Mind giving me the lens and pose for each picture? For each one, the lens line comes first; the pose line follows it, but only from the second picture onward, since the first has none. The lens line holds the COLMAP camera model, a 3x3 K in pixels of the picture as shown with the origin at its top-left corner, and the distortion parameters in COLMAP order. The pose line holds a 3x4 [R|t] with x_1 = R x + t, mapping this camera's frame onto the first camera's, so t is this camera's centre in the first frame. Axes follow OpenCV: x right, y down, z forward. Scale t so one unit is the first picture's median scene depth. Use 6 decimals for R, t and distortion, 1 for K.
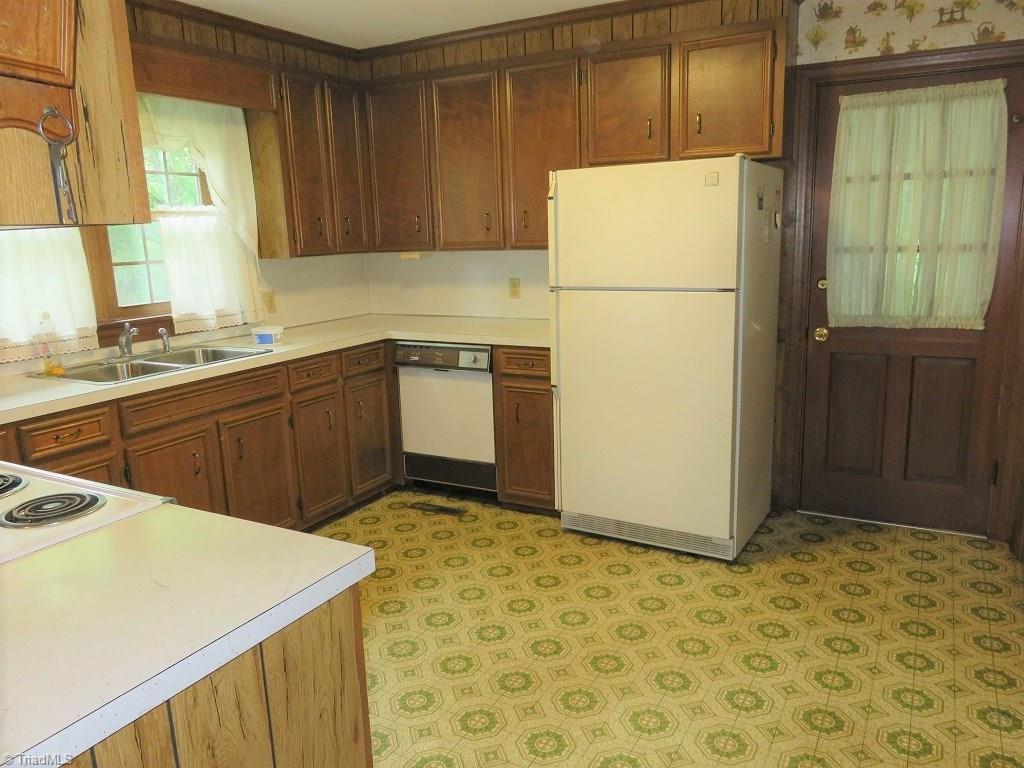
lens RADIAL K [[763.2, 0, 512.1], [0, 763.2, 387.7], [0, 0, 1]] dist [-0.007576, -0.004478]
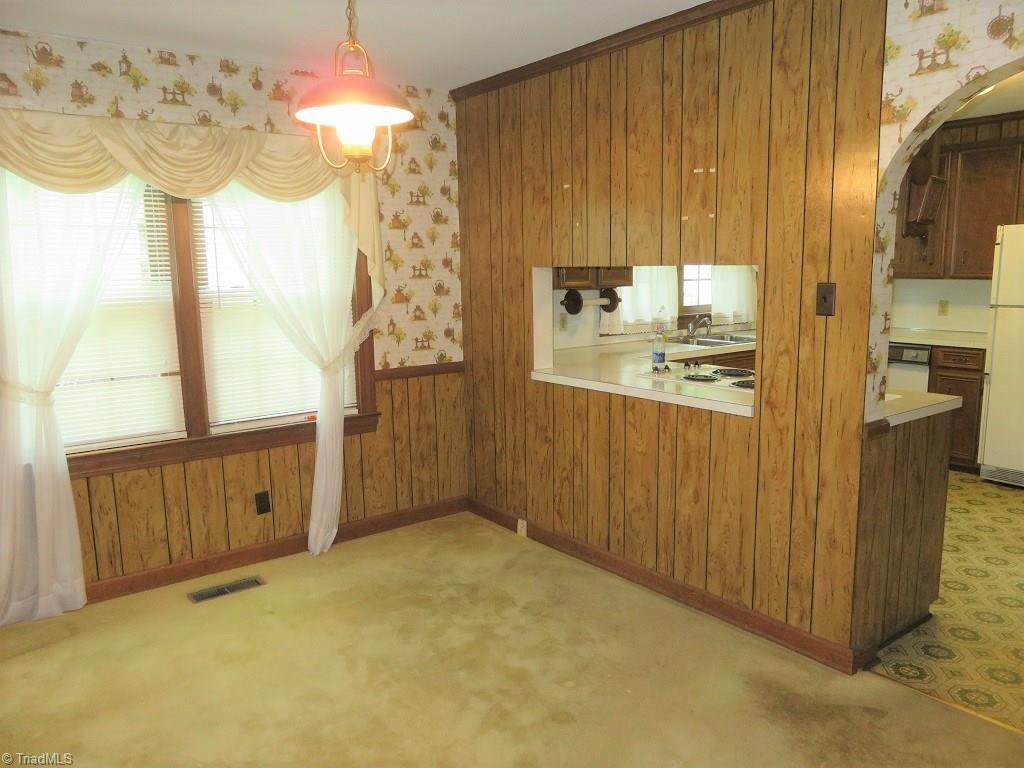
lens RADIAL K [[763.2, 0, 511.7], [0, 763.2, 386.8], [0, 0, 1]] dist [-0.007576, -0.004478]
pose [[0.917359, 0.082296, -0.389460, -0.187586], [-0.097343, 0.995069, -0.019022, 0.123884], [0.385974, 0.055362, 0.920847, -0.599371]]
